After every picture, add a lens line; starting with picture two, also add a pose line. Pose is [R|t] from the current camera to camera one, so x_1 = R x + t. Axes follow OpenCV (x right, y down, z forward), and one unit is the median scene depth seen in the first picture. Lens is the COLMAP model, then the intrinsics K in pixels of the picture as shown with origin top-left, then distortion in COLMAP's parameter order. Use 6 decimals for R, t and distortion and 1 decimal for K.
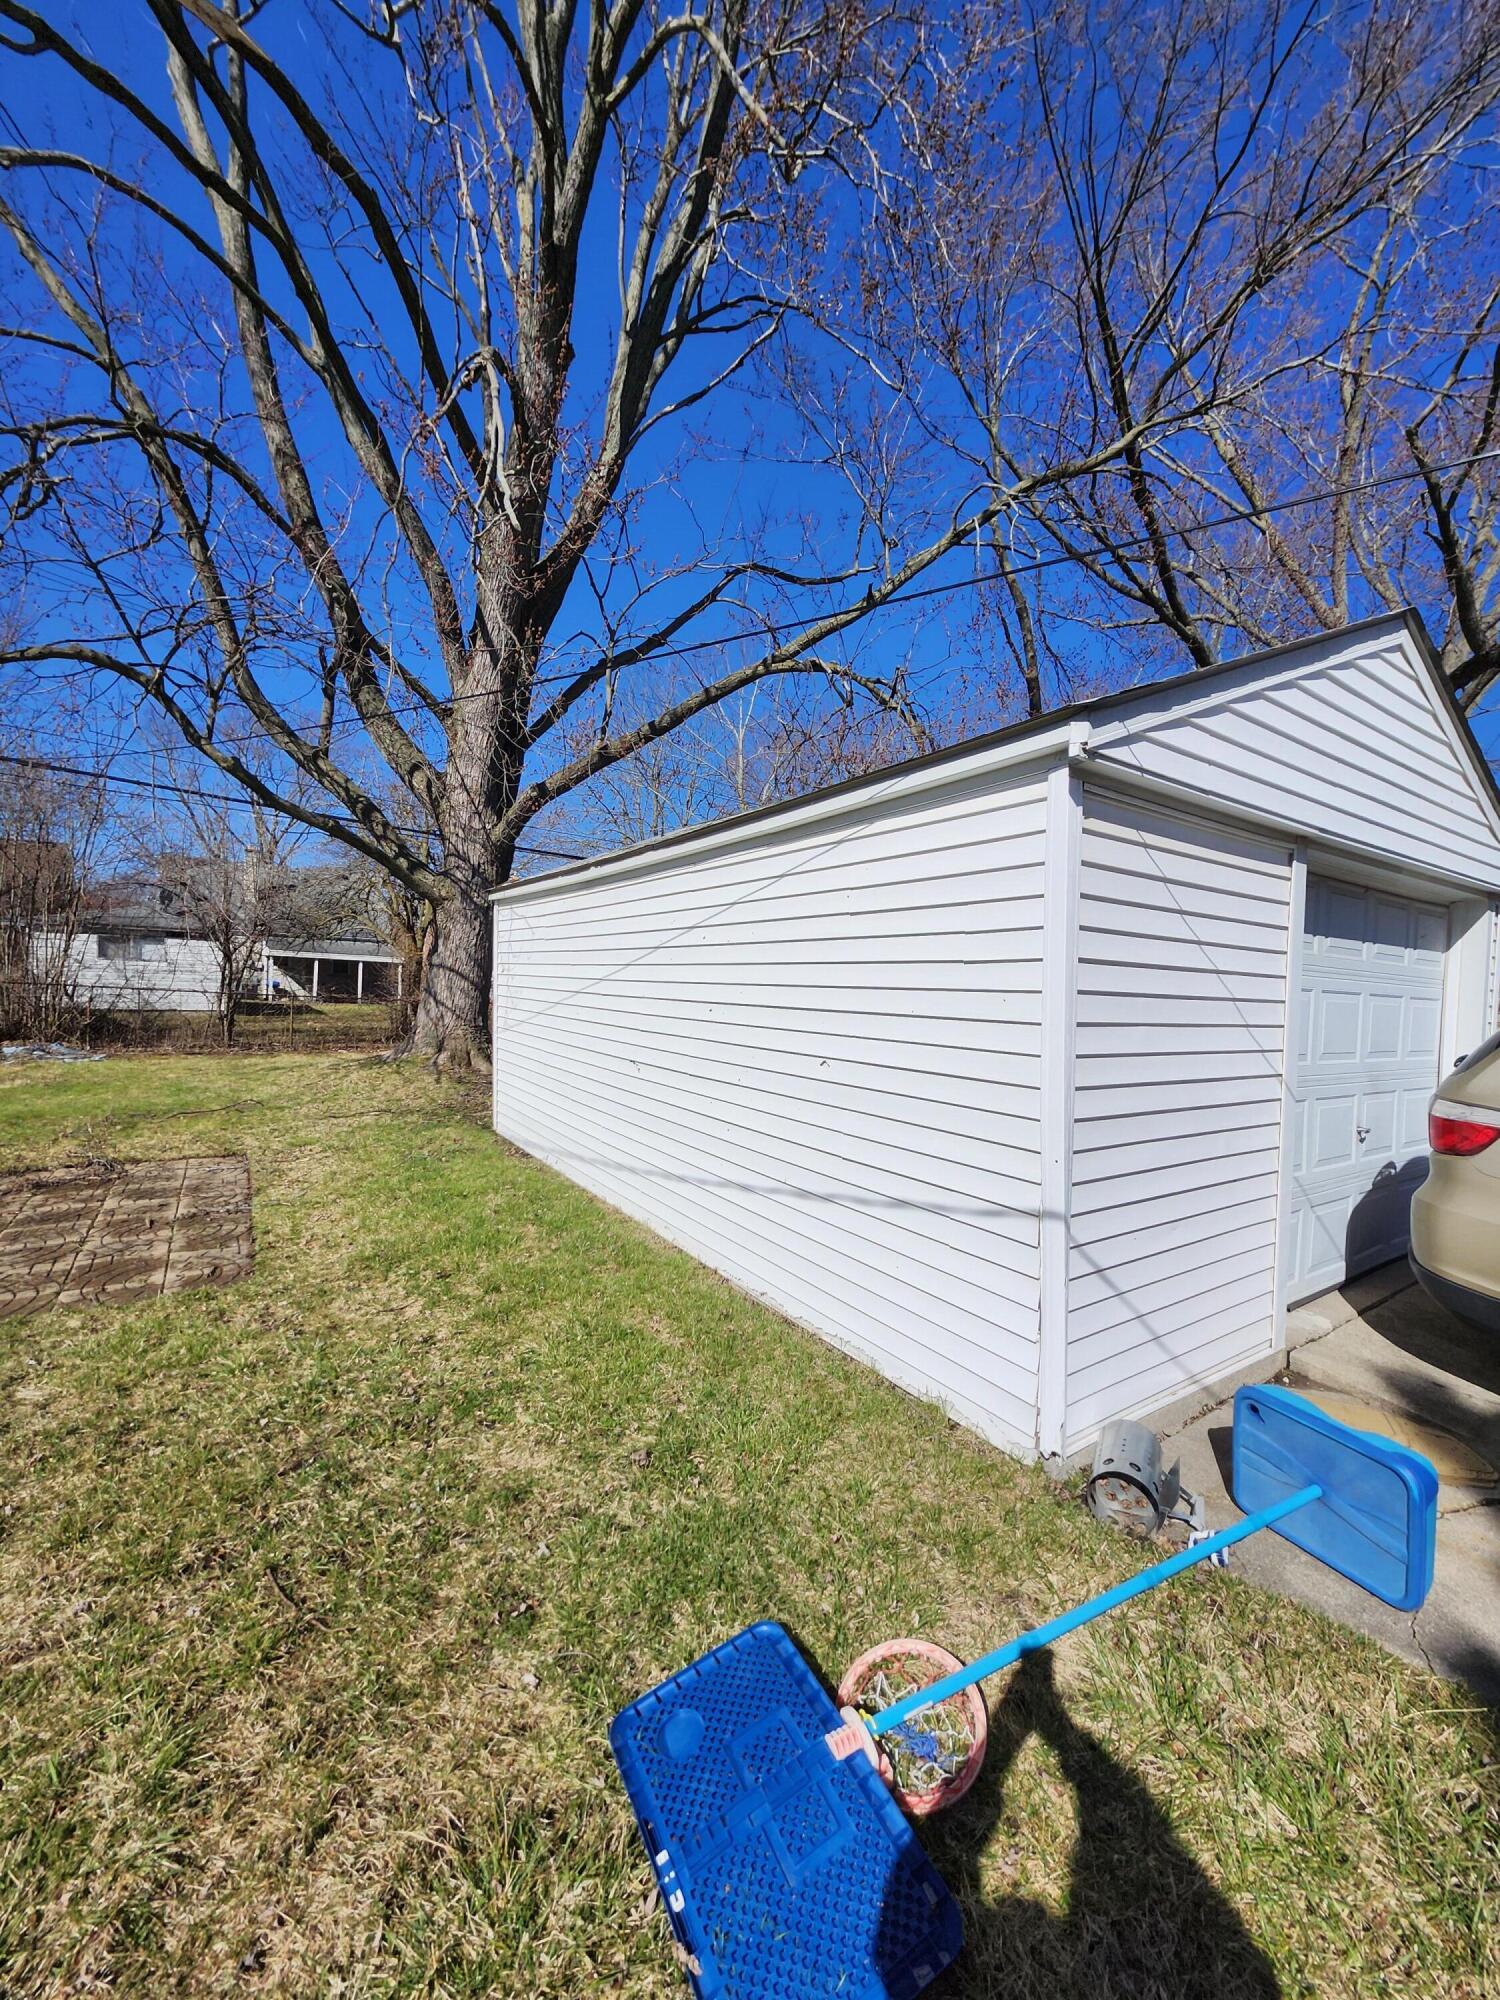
lens RADIAL K [[787.9, 0, 756.9], [0, 787.9, 1017.2], [0, 0, 1]] dist [0.002450, -0.000599]
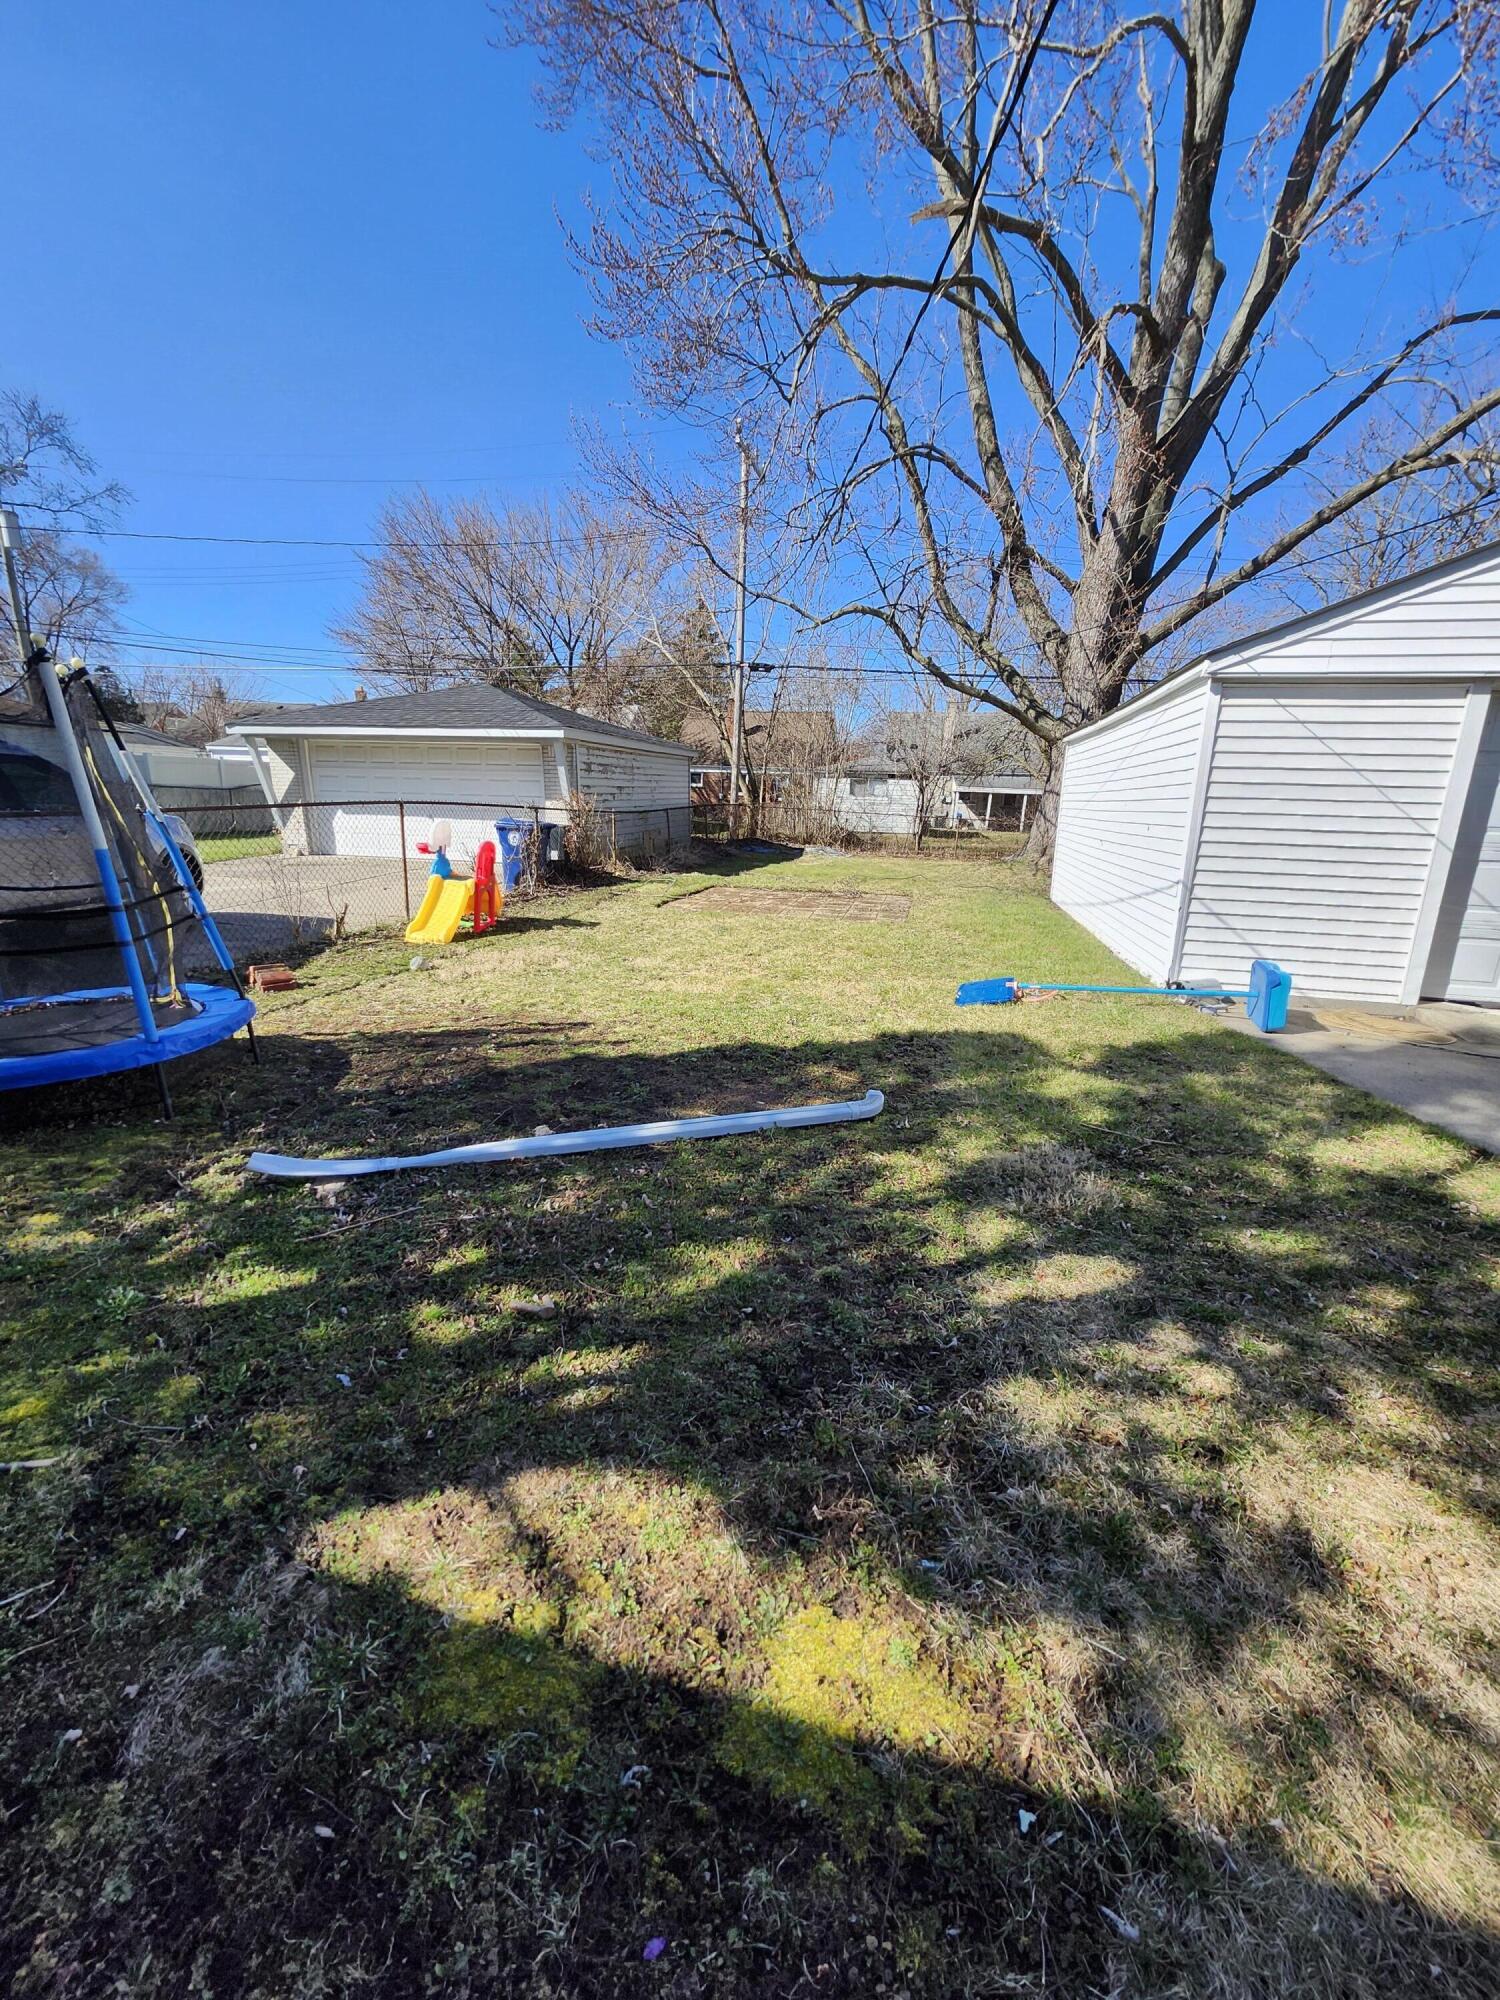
lens RADIAL K [[787.9, 0, 746.8], [0, 787.9, 1001.5], [0, 0, 1]] dist [0.002450, -0.000599]
pose [[0.685968, 0.162398, -0.709277, 0.256186], [-0.029536, 0.980187, 0.195861, 0.038027], [0.727032, -0.113405, 0.677174, -0.329384]]
